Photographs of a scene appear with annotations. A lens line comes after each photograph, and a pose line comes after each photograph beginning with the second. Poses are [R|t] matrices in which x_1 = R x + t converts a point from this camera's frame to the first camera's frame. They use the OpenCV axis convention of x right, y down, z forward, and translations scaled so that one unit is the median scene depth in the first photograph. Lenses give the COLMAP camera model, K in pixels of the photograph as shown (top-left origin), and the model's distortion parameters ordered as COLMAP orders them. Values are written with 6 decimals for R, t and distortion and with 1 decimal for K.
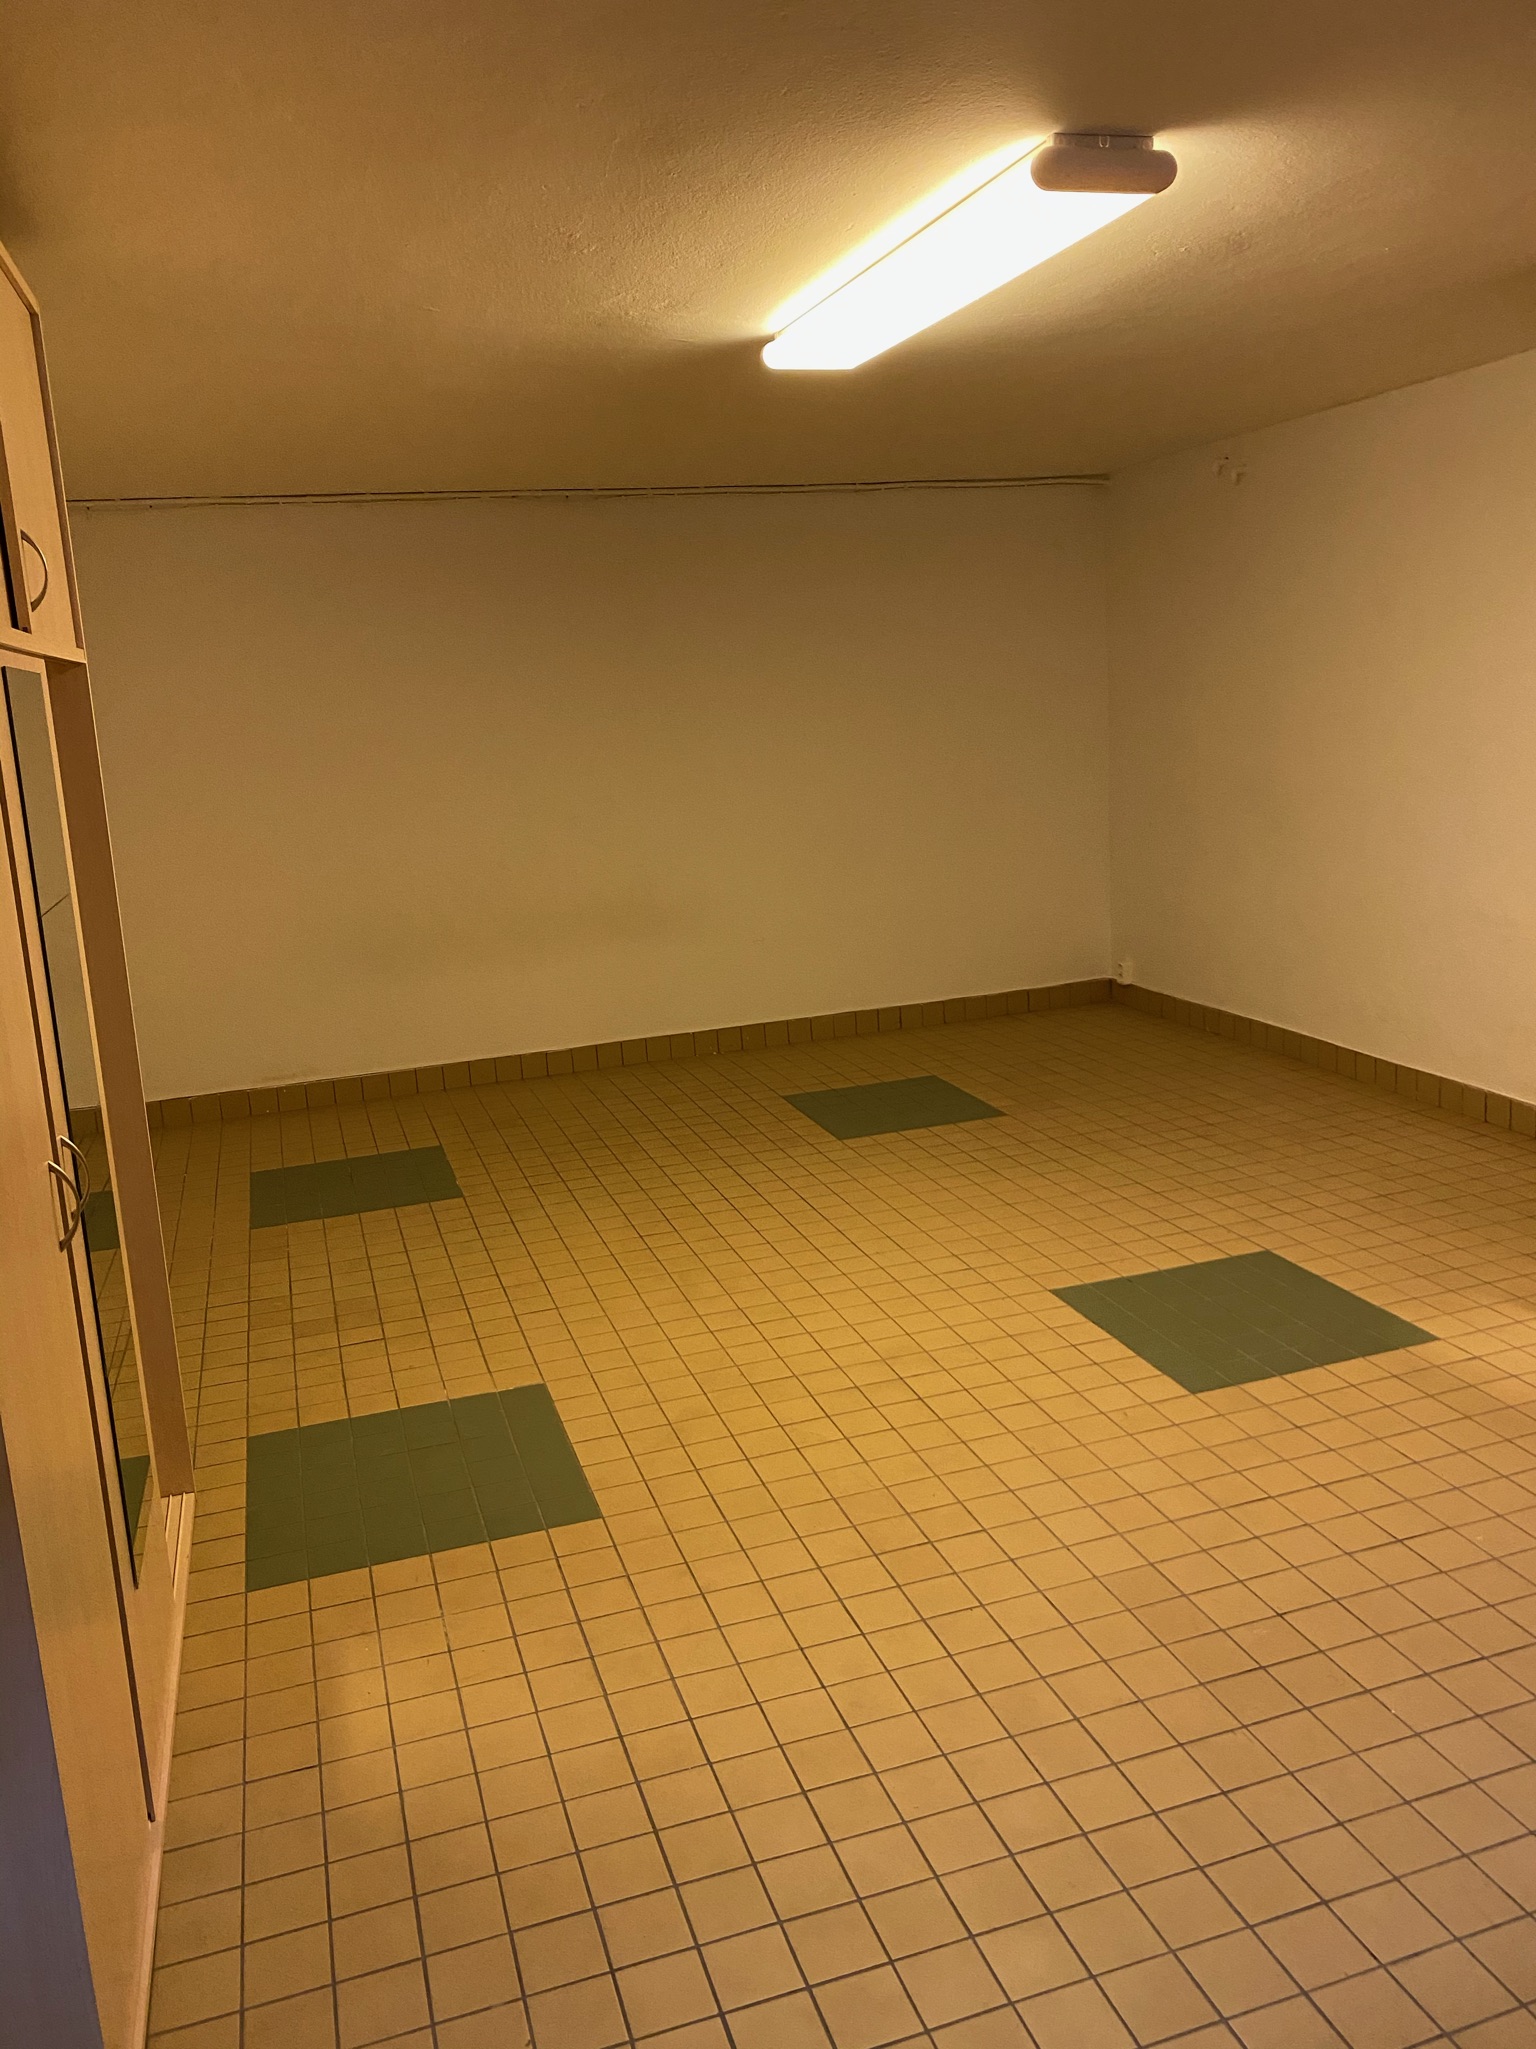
lens RADIAL K [[1558.1, 0, 764.6], [0, 1558.1, 1024.1], [0, 0, 1]] dist [-0.009521, -0.013547]
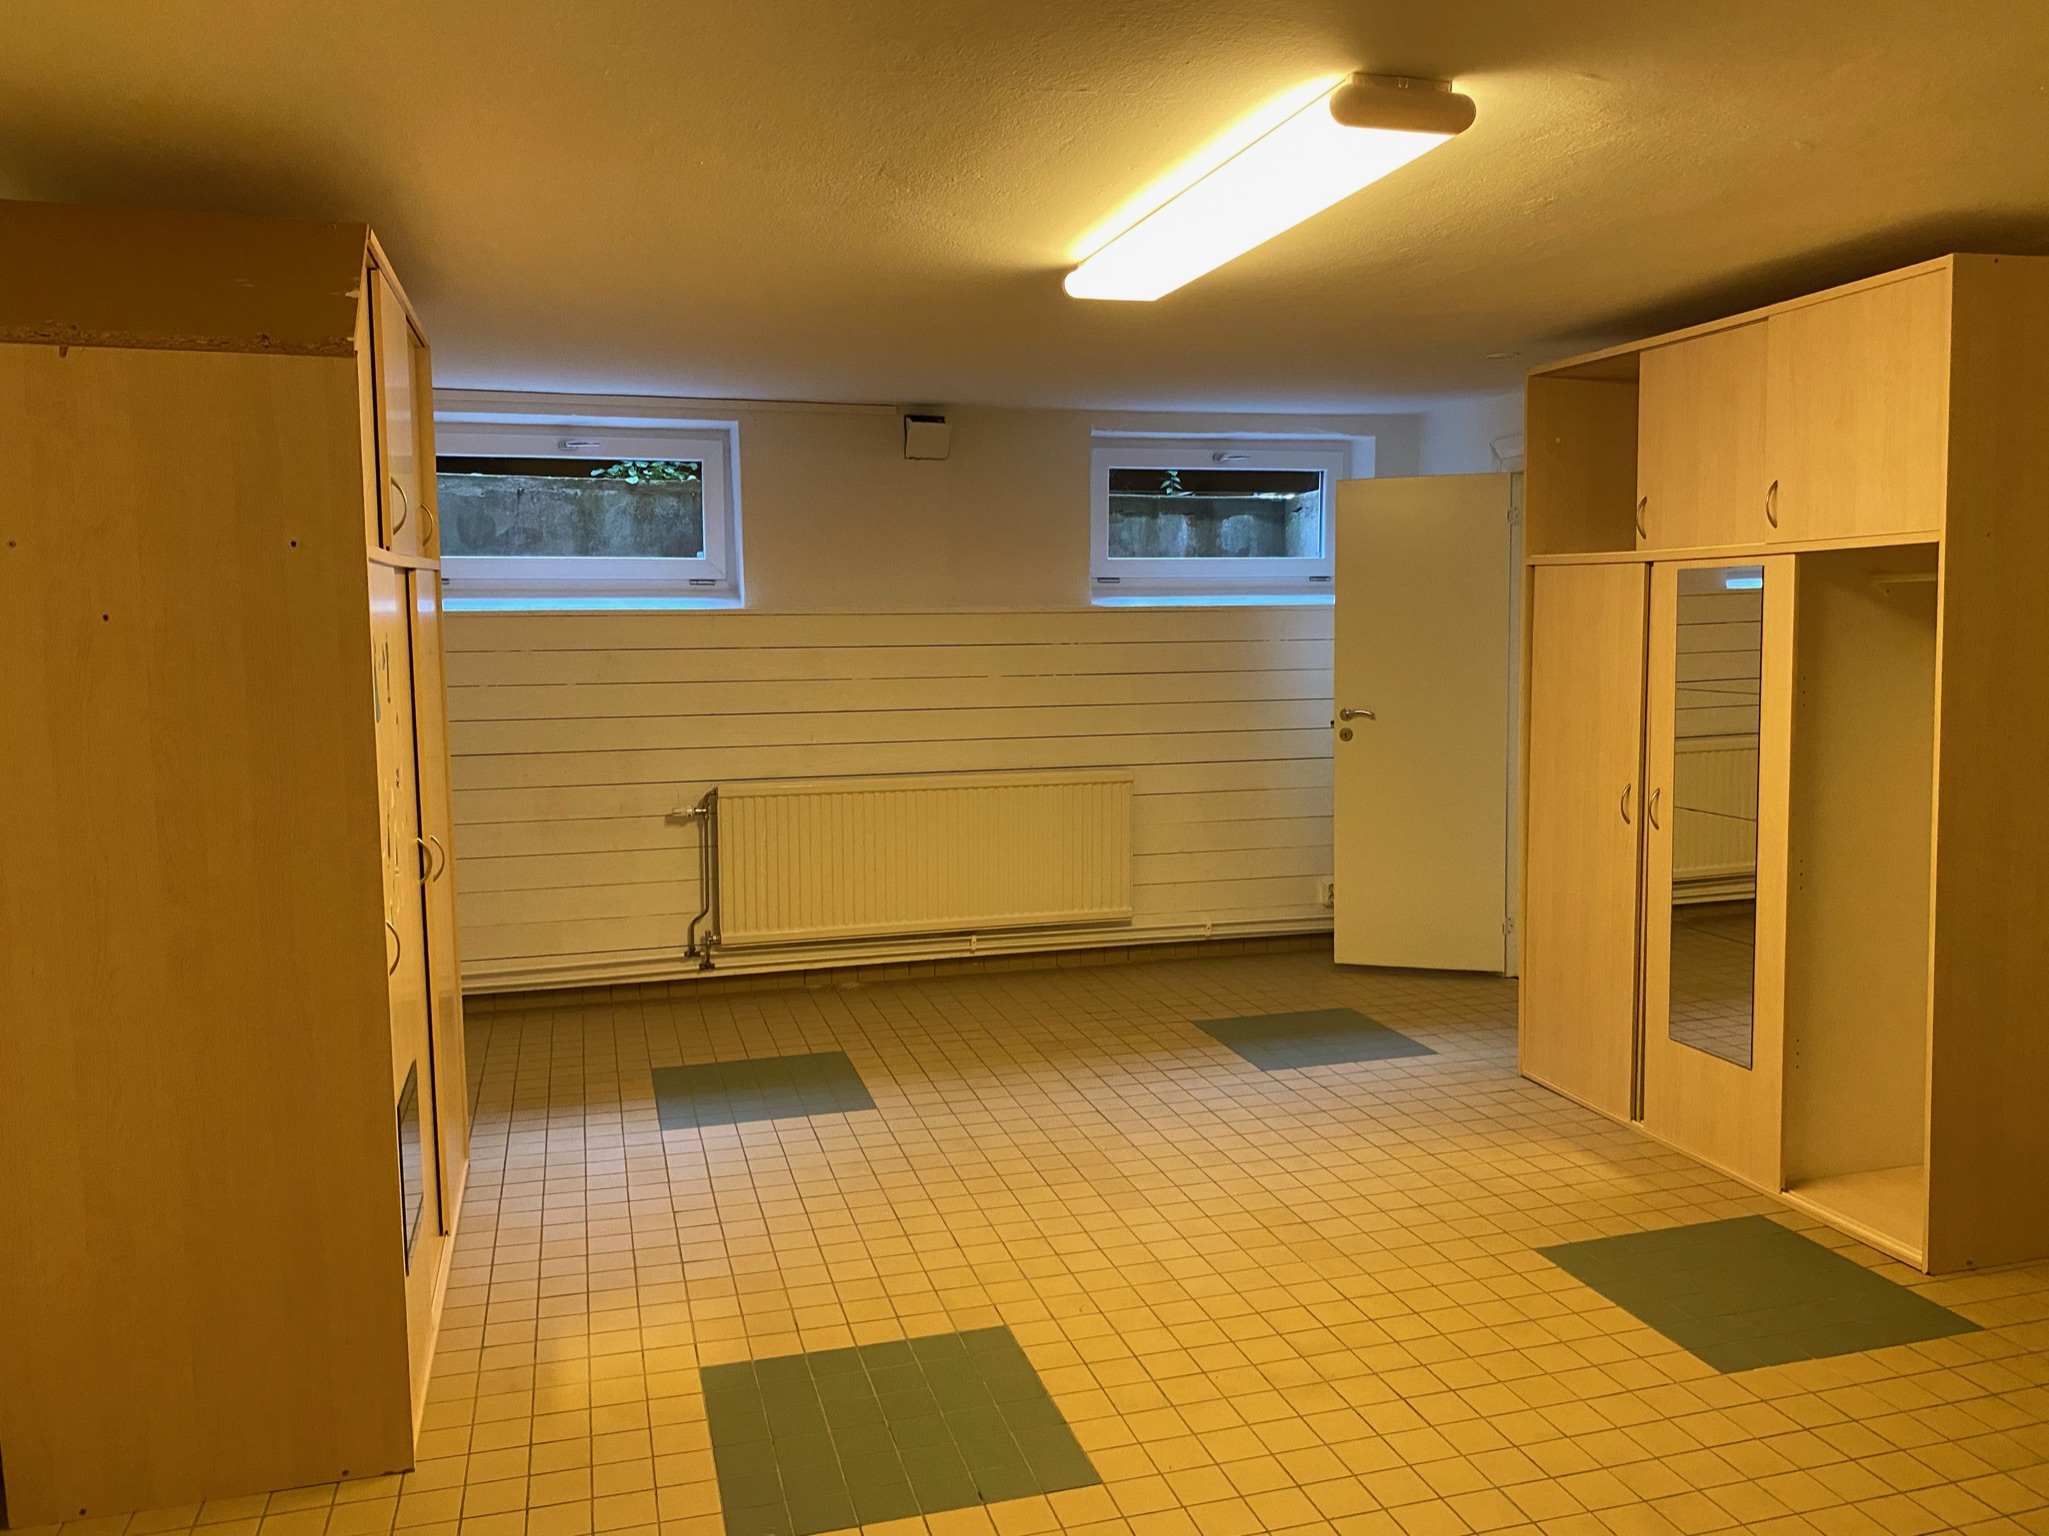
lens RADIAL K [[1558.1, 0, 1024.7], [0, 1558.1, 764.7], [0, 0, 1]] dist [-0.009521, -0.013547]
pose [[-0.996379, 0.073618, 0.042544, 0.205536], [0.082952, 0.951503, 0.296245, -0.426439], [-0.018672, 0.298701, -0.954164, 1.962520]]
